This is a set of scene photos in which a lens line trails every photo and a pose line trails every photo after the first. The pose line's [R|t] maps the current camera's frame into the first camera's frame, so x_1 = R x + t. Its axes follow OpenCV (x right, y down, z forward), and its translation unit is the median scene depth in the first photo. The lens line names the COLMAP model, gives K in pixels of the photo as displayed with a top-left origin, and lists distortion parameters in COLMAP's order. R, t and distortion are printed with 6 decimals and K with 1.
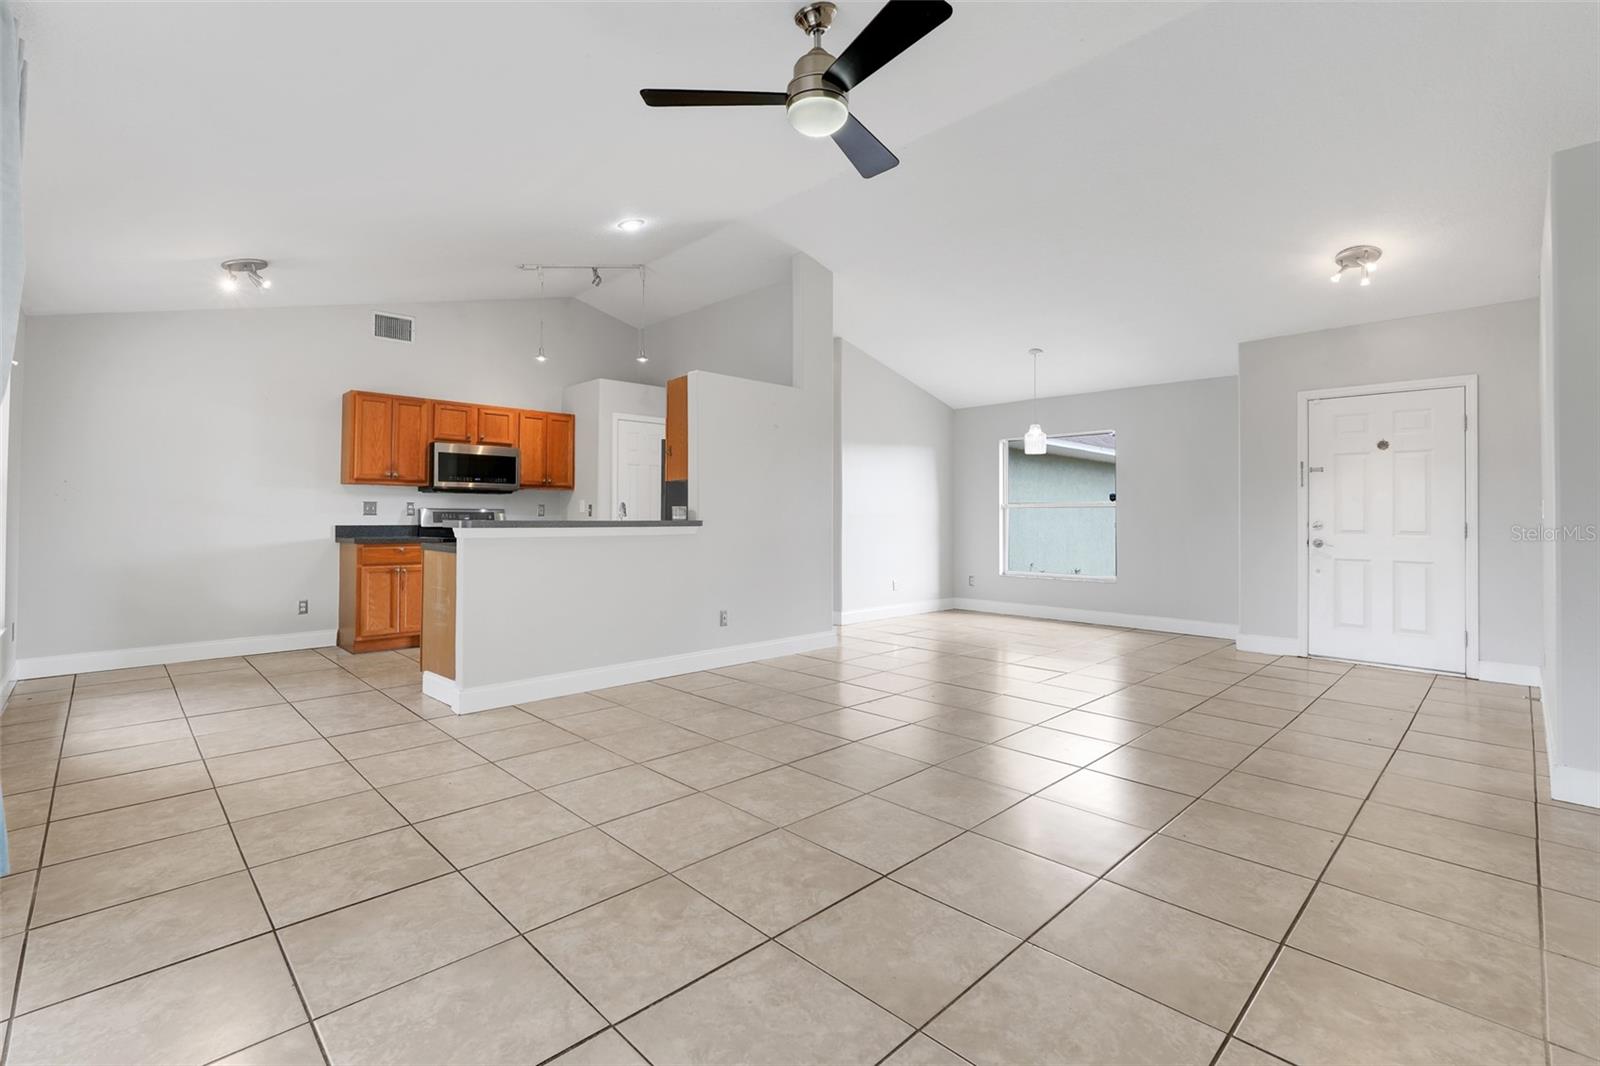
lens RADIAL K [[720.4, 0, 804.2], [0, 720.4, 524.9], [0, 0, 1]] dist [-0.000563, 0.000377]
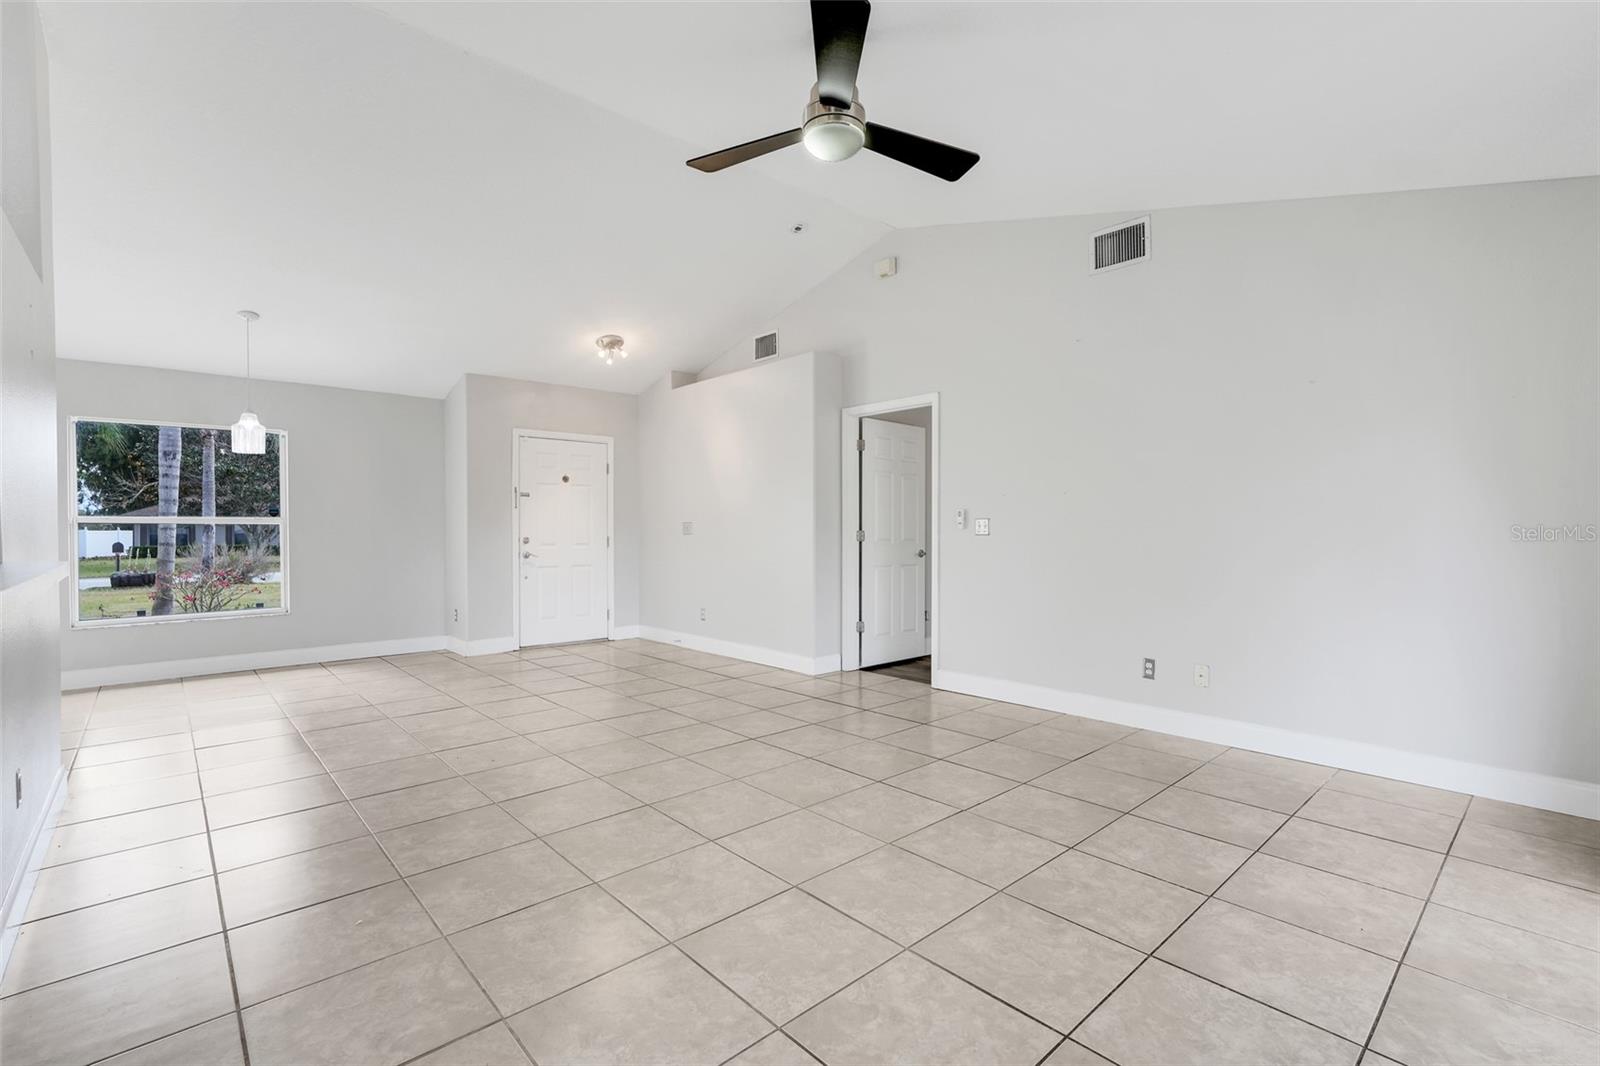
lens RADIAL K [[716.5, 0, 800.0], [0, 716.5, 533.0], [0, 0, 1]] dist [-0.024059, 0.006867]
pose [[0.043428, -0.010627, 0.999000, -0.852438], [0.016830, 0.999809, 0.009904, -0.028217], [-0.998915, 0.016383, 0.043598, 0.872504]]
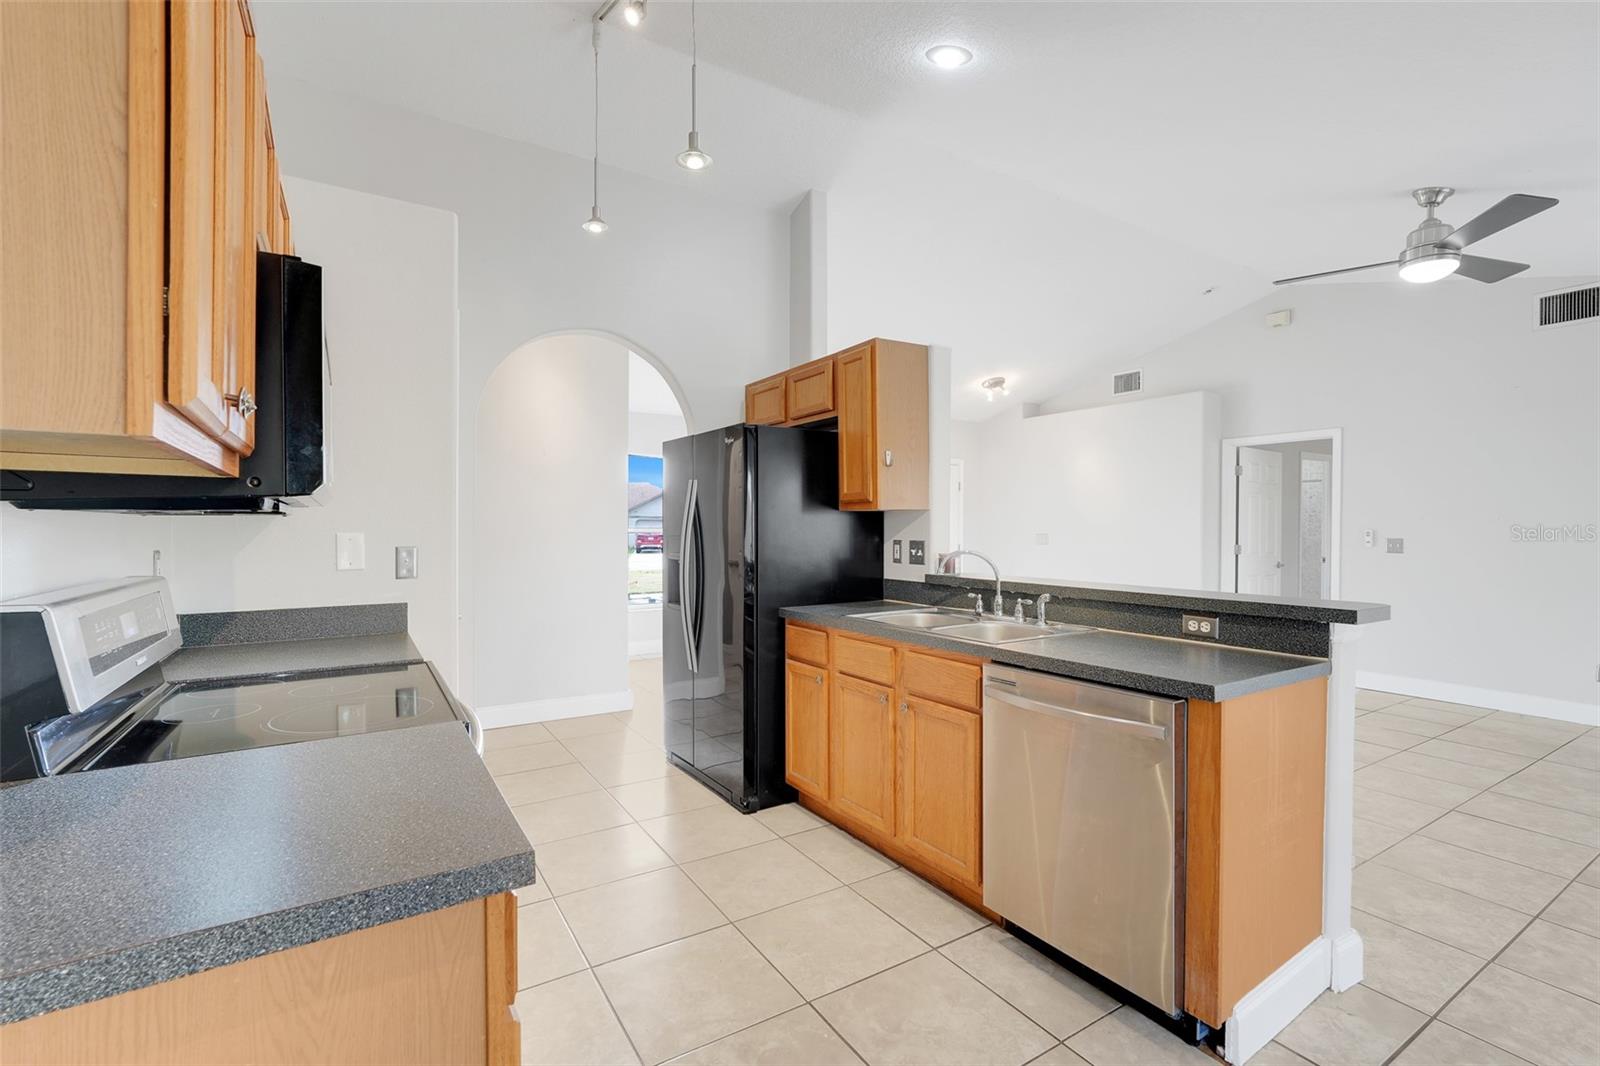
lens RADIAL K [[720.4, 0, 804.2], [0, 720.4, 524.9], [0, 0, 1]] dist [-0.000563, 0.000377]
pose [[0.205686, 0.002277, 0.978615, -1.344878], [0.006856, 0.999969, -0.003768, -0.075764], [-0.978594, 0.007484, 0.205664, 1.616572]]
